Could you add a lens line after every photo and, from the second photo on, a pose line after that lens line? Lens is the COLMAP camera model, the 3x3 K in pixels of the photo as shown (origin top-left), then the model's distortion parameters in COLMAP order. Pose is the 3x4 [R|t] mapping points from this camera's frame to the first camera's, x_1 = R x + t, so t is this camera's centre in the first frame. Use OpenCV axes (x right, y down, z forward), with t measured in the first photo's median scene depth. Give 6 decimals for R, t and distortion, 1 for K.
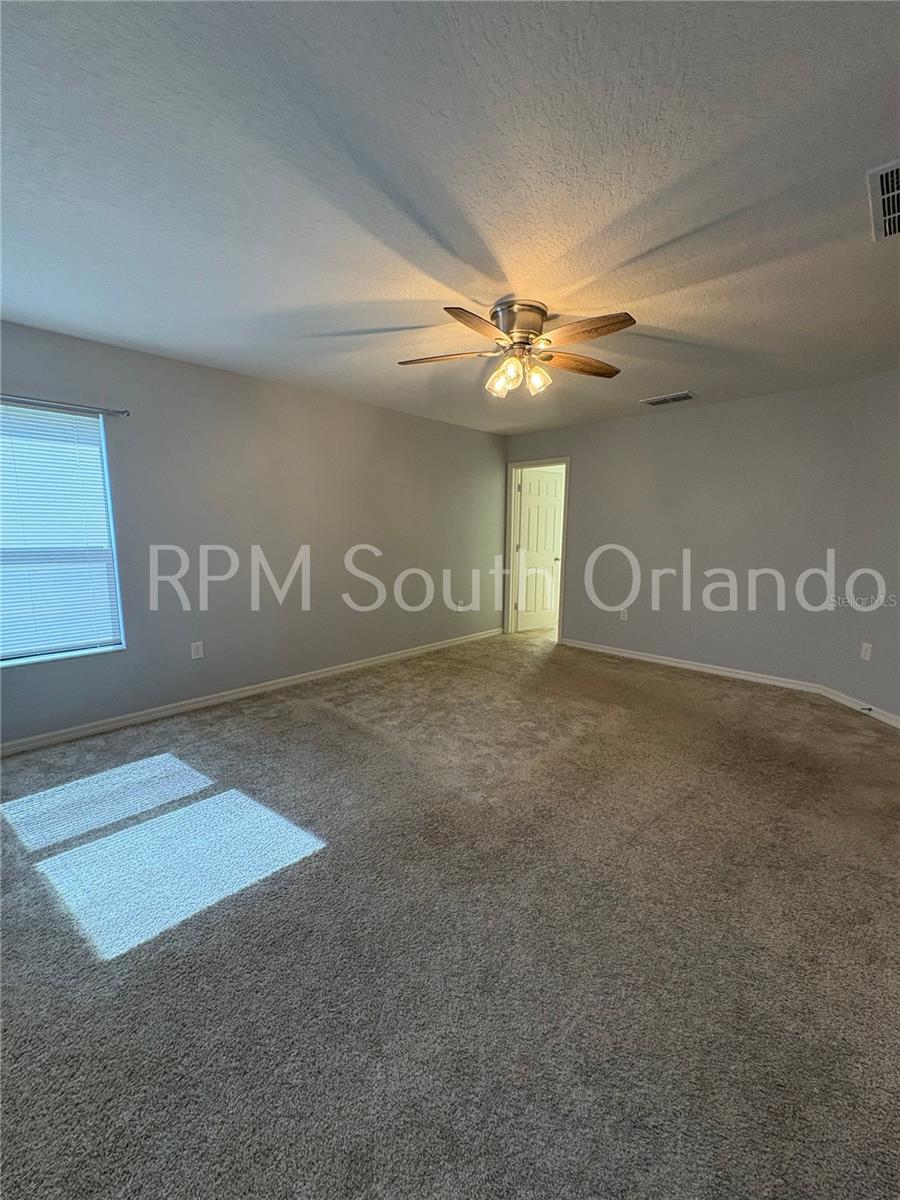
lens RADIAL K [[479.0, 0, 445.7], [0, 479.0, 602.5], [0, 0, 1]] dist [0.000122, -0.000002]
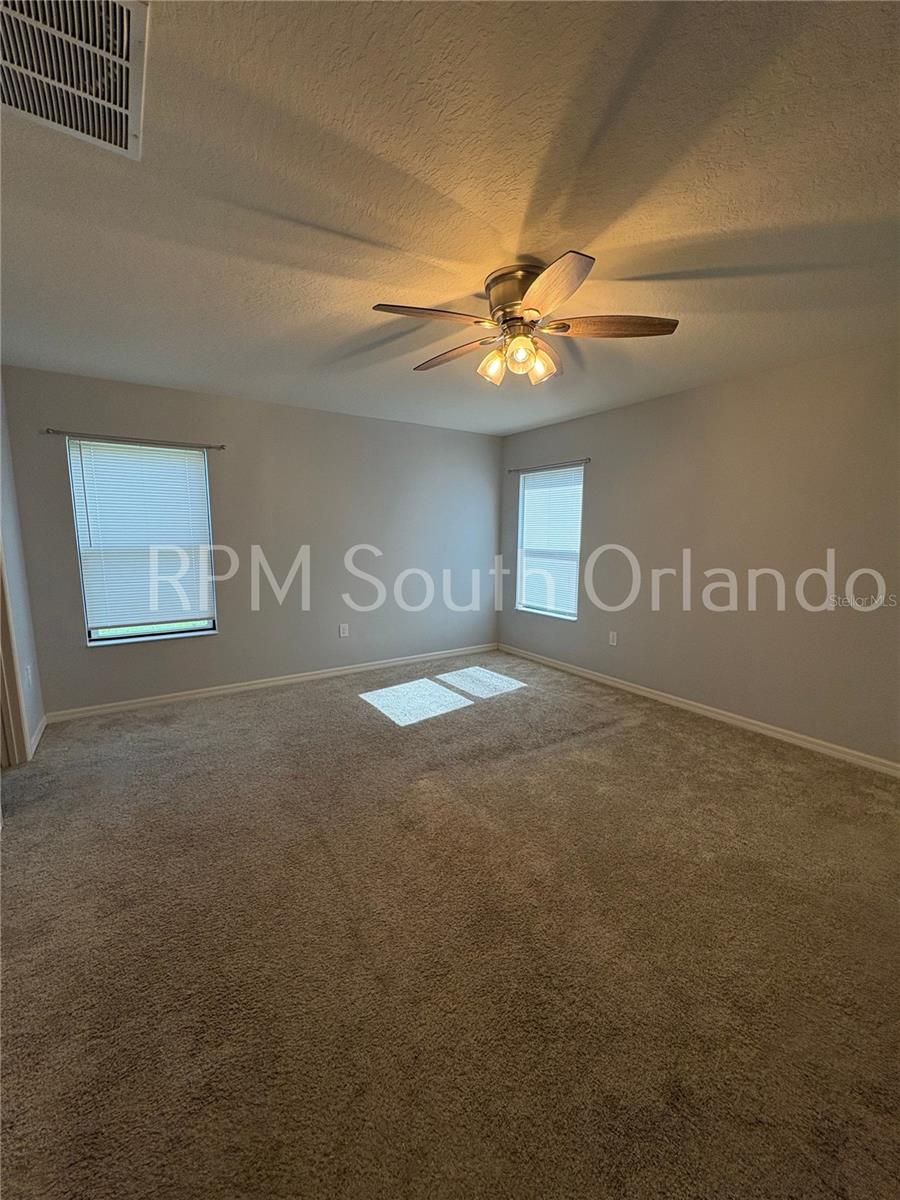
lens RADIAL K [[479.0, 0, 445.7], [0, 479.0, 602.5], [0, 0, 1]] dist [0.000122, -0.000002]
pose [[-0.215684, 0.136627, -0.966858, 0.935708], [-0.151101, 0.973566, 0.171283, -0.168079], [0.964701, 0.183036, -0.189338, 1.005892]]
